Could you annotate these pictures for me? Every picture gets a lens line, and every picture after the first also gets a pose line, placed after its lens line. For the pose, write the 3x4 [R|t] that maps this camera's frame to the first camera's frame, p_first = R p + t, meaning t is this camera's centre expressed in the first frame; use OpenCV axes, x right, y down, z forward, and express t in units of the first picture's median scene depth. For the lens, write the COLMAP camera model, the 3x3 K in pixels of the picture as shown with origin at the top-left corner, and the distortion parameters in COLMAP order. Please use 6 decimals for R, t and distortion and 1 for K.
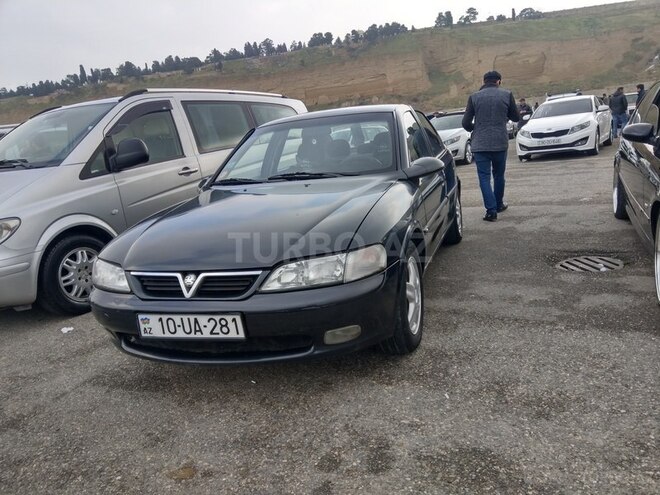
lens RADIAL K [[521.1, 0, 329.8], [0, 521.1, 243.0], [0, 0, 1]] dist [0.026261, -0.013785]
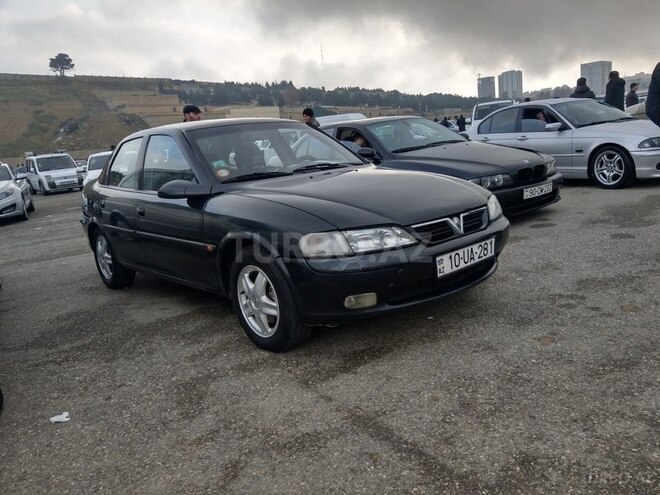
lens RADIAL K [[521.1, 0, 330.8], [0, 521.1, 251.6], [0, 0, 1]] dist [0.026261, -0.013785]
pose [[0.517067, -0.121232, 0.847316, -1.039010], [0.215922, 0.976378, 0.007934, 0.047265], [-0.828263, 0.178852, 0.531030, 0.421180]]
